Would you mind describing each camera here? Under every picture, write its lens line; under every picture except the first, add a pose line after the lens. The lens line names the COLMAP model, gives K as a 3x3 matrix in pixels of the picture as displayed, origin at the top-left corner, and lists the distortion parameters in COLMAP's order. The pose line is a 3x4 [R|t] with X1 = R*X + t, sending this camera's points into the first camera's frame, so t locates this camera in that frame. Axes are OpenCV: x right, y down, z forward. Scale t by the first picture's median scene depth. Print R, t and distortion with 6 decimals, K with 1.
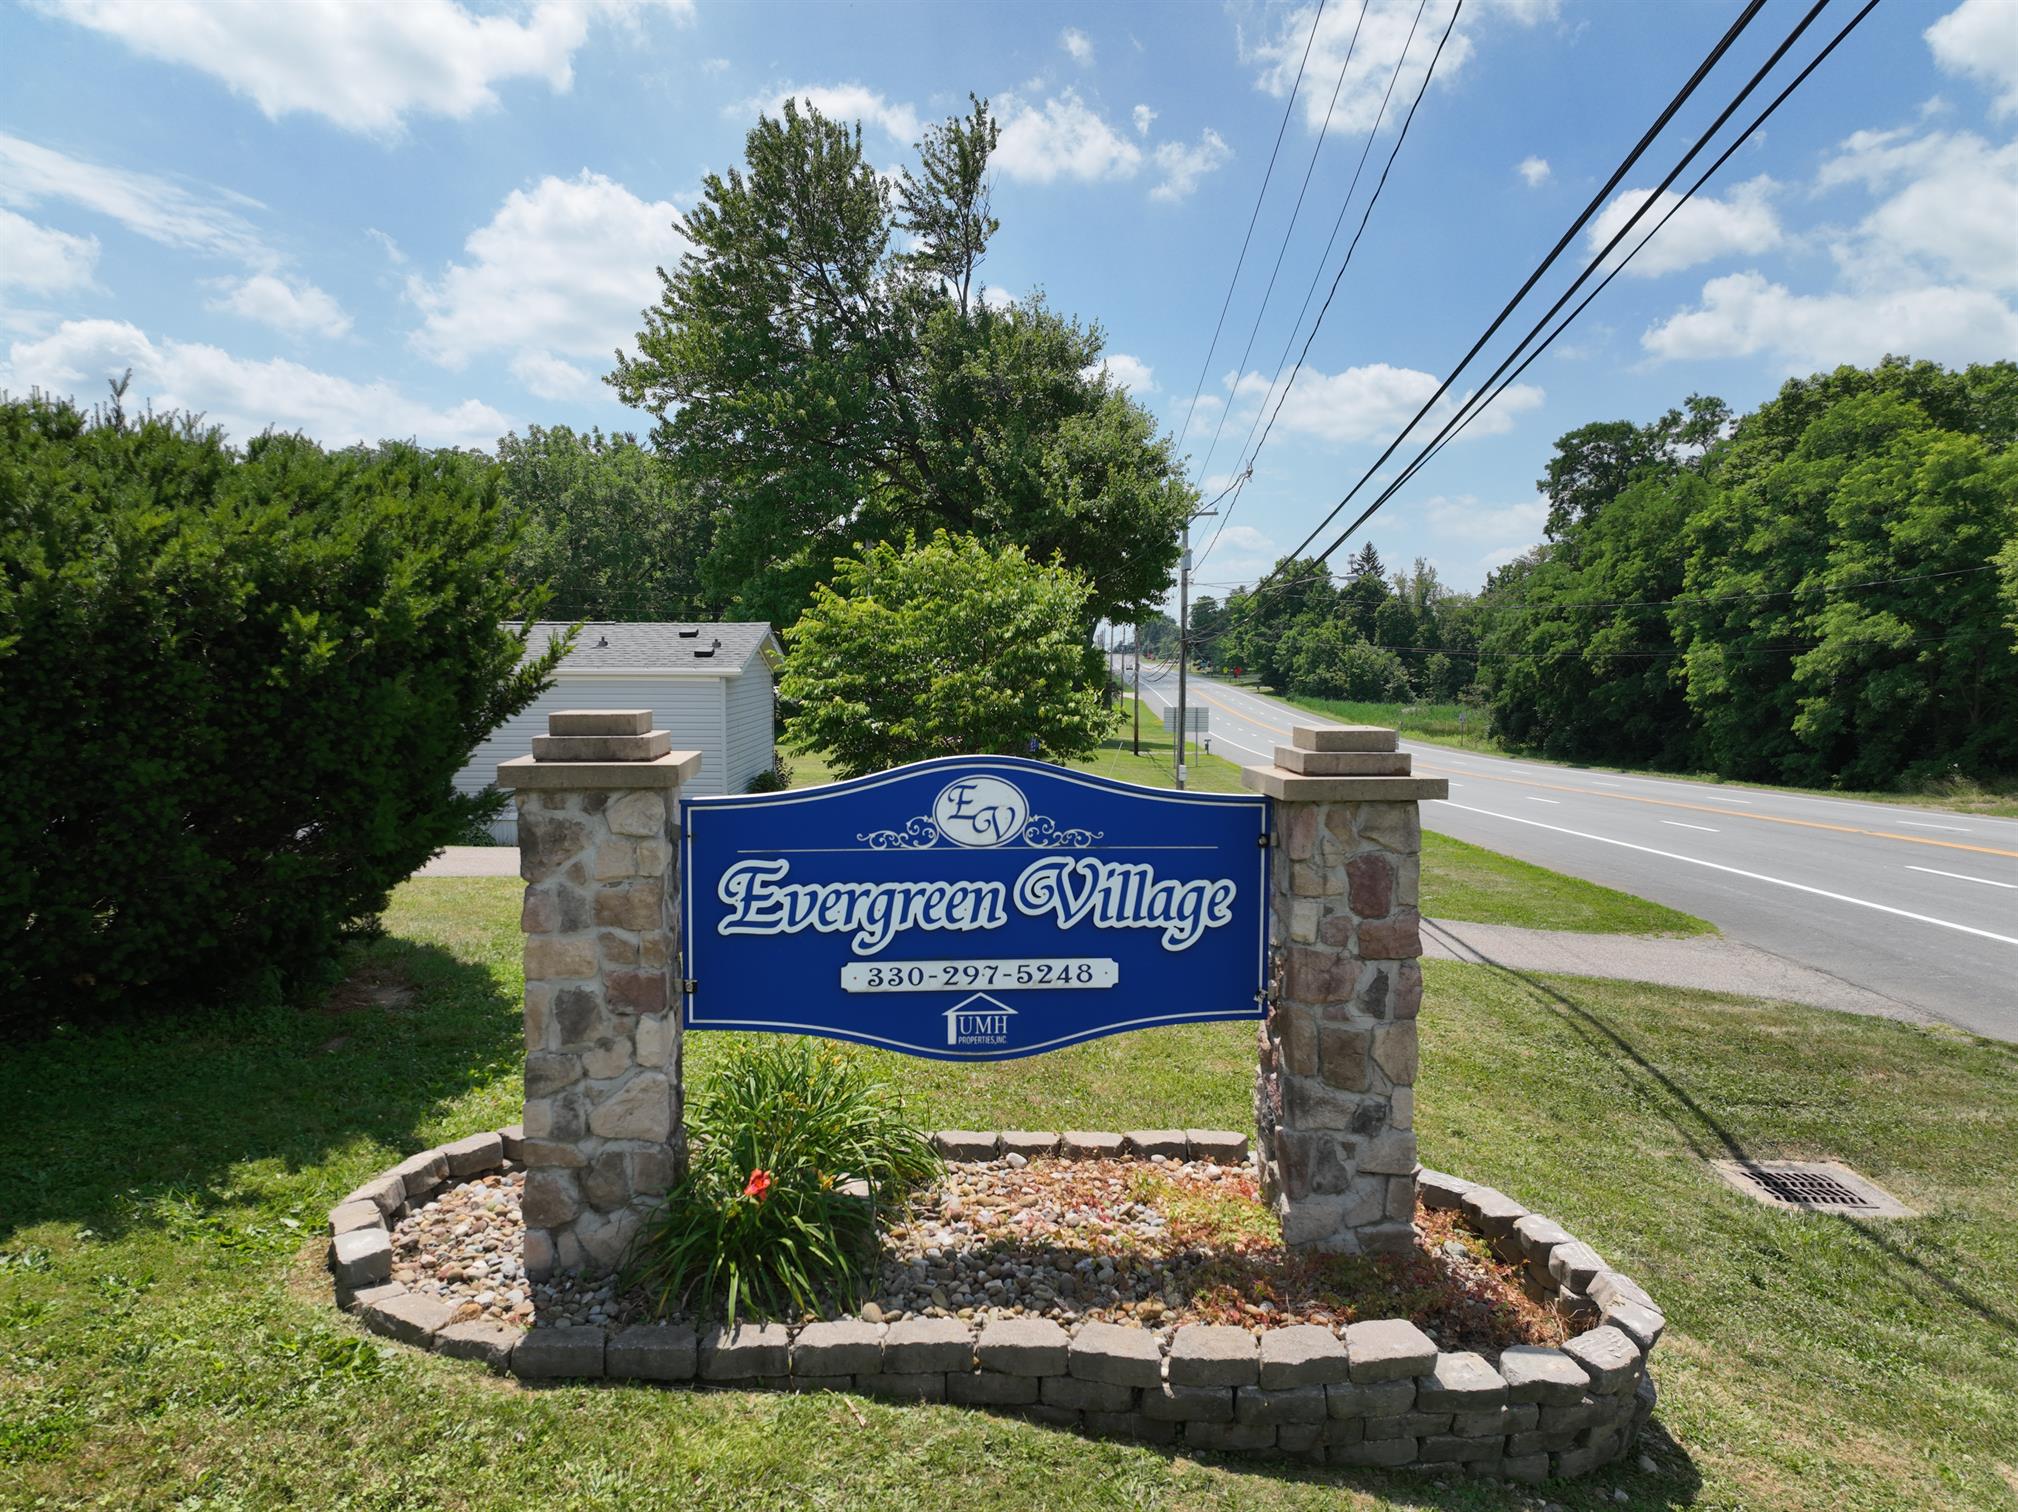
lens RADIAL K [[1409.4, 0, 1009.0], [0, 1409.4, 756.0], [0, 0, 1]] dist [-0.007402, 0.026798]
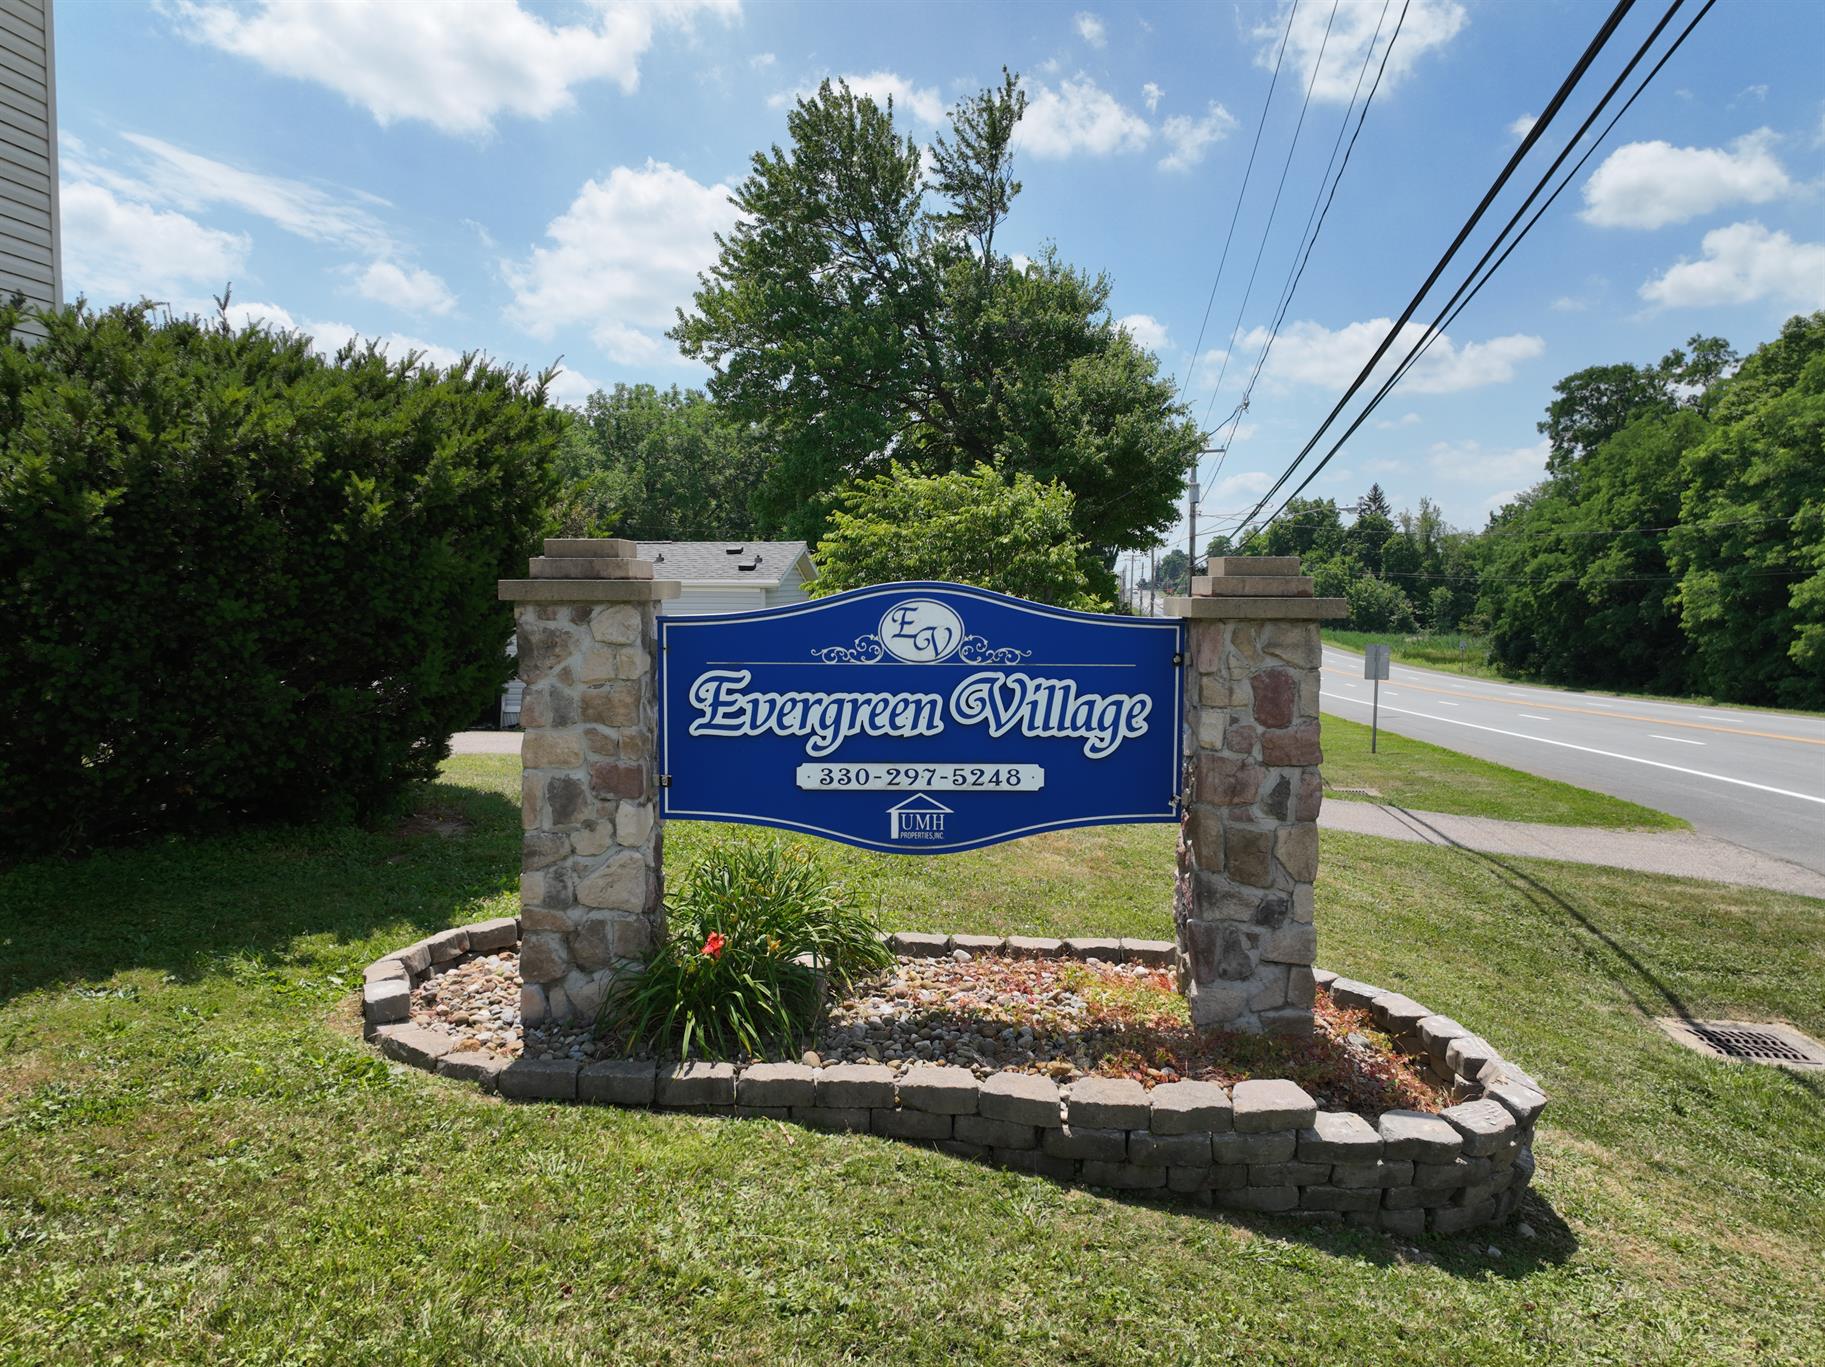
lens RADIAL K [[1274.6, 0, 912.5], [0, 1274.6, 683.5], [0, 0, 1]] dist [-0.007402, 0.026798]
pose [[0.995305, 0.007063, -0.096527, 0.070828], [-0.006769, 0.999971, 0.003374, 0.077114], [0.096548, -0.002704, 0.995325, -0.011260]]
